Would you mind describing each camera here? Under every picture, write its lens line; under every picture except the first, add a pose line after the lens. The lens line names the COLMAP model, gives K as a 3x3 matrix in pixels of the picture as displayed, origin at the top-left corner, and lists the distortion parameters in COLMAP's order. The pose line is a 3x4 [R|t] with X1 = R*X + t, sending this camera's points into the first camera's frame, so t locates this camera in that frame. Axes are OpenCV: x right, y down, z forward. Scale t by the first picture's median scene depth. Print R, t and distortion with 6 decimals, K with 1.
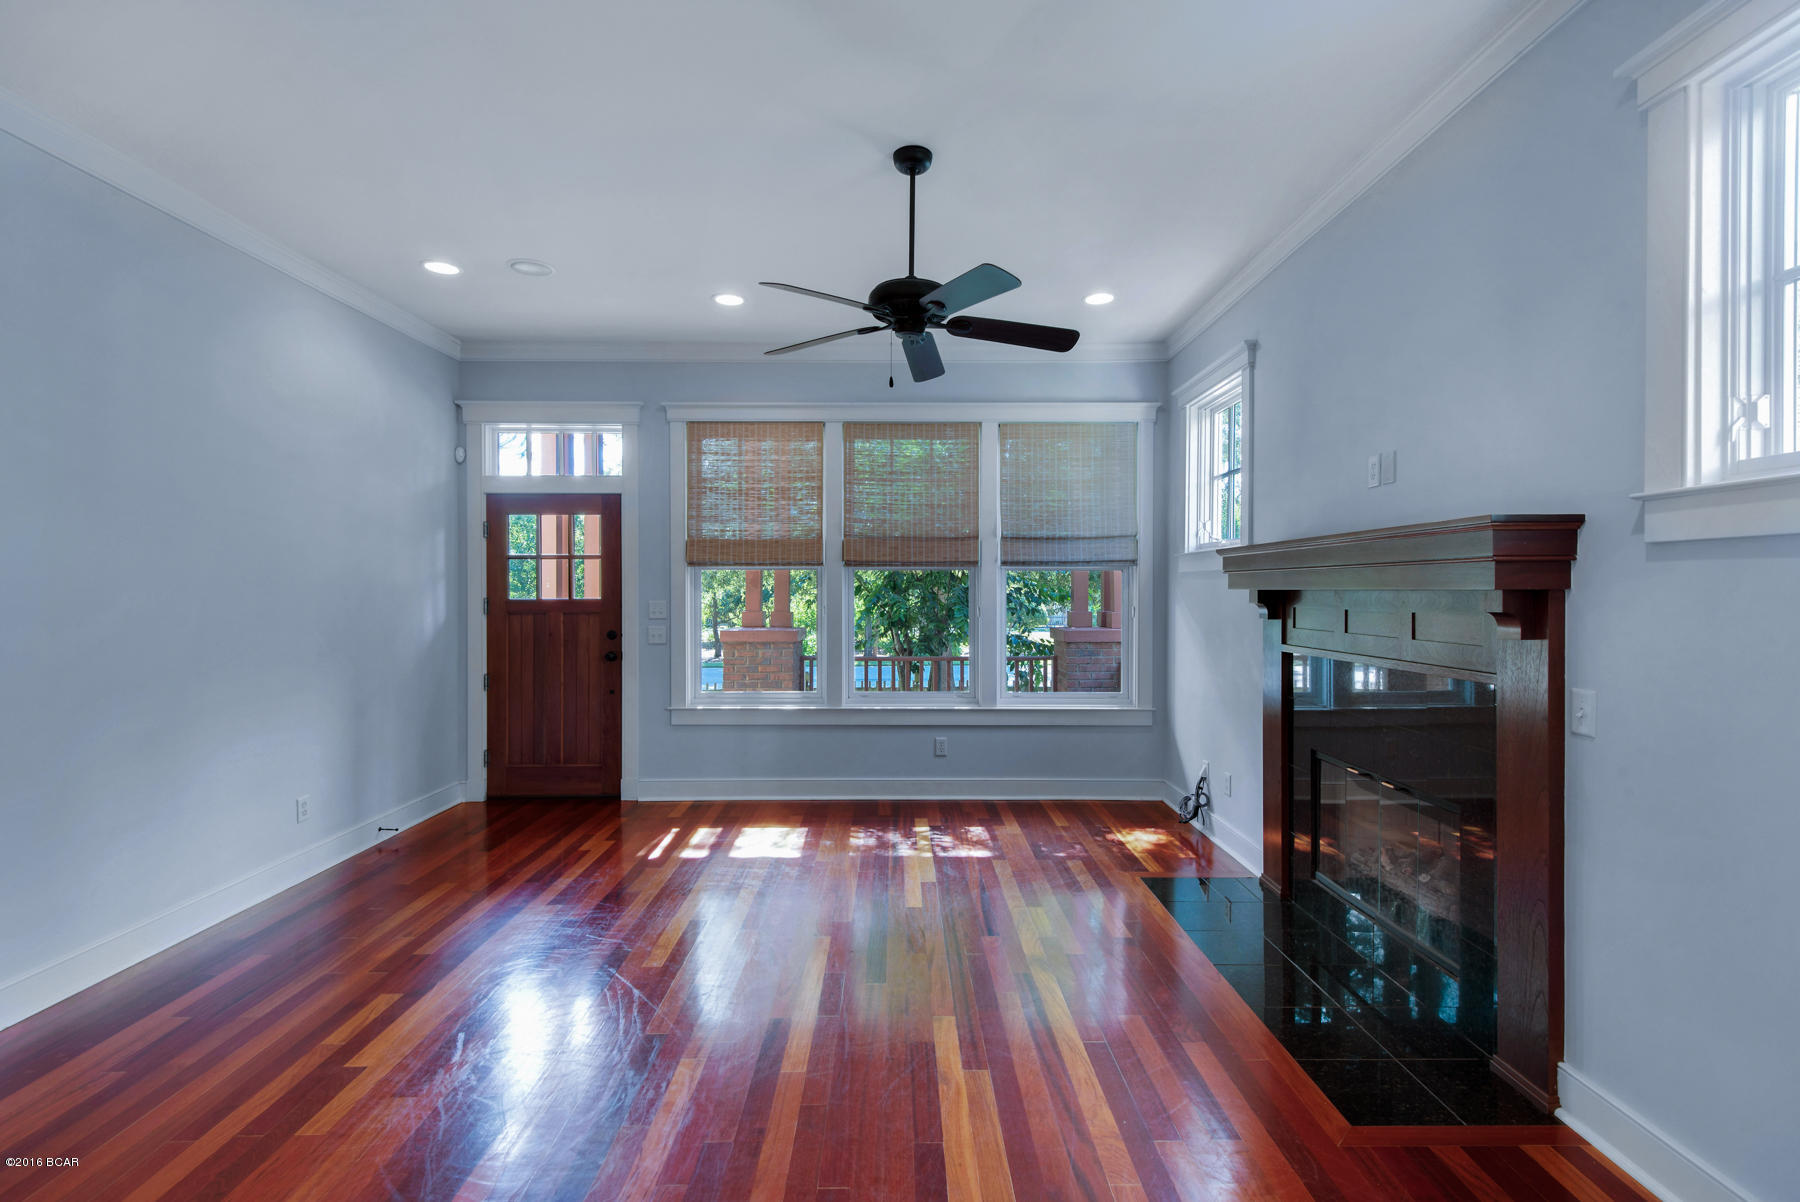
lens RADIAL K [[819.2, 0, 899.0], [0, 819.2, 597.8], [0, 0, 1]] dist [0.001454, 0.000026]
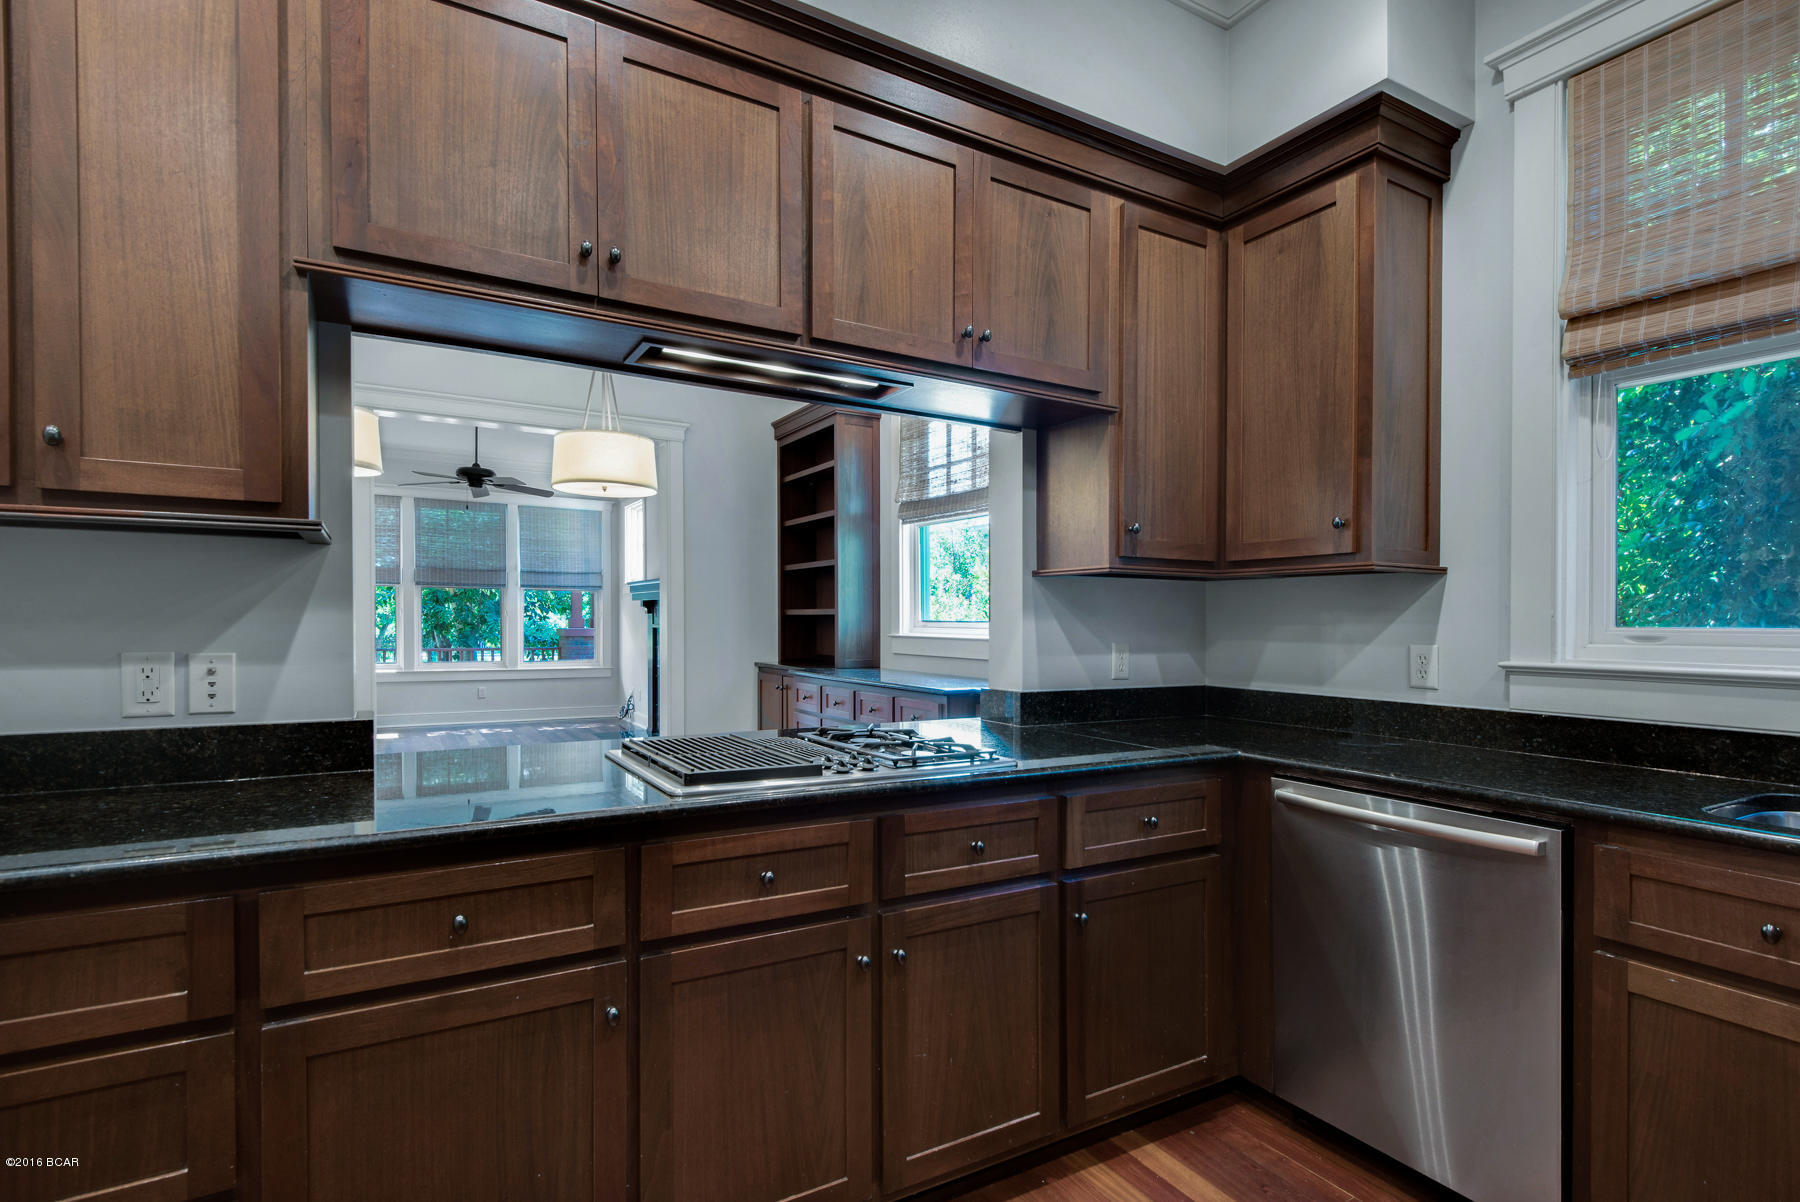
lens RADIAL K [[890.7, 0, 903.1], [0, 890.7, 631.2], [0, 0, 1]] dist [0.001343, 0.000091]
pose [[0.865861, -0.007648, 0.500226, -0.114760], [0.002267, 0.999933, 0.011363, 0.034215], [-0.500280, -0.008704, 0.865820, -1.026674]]
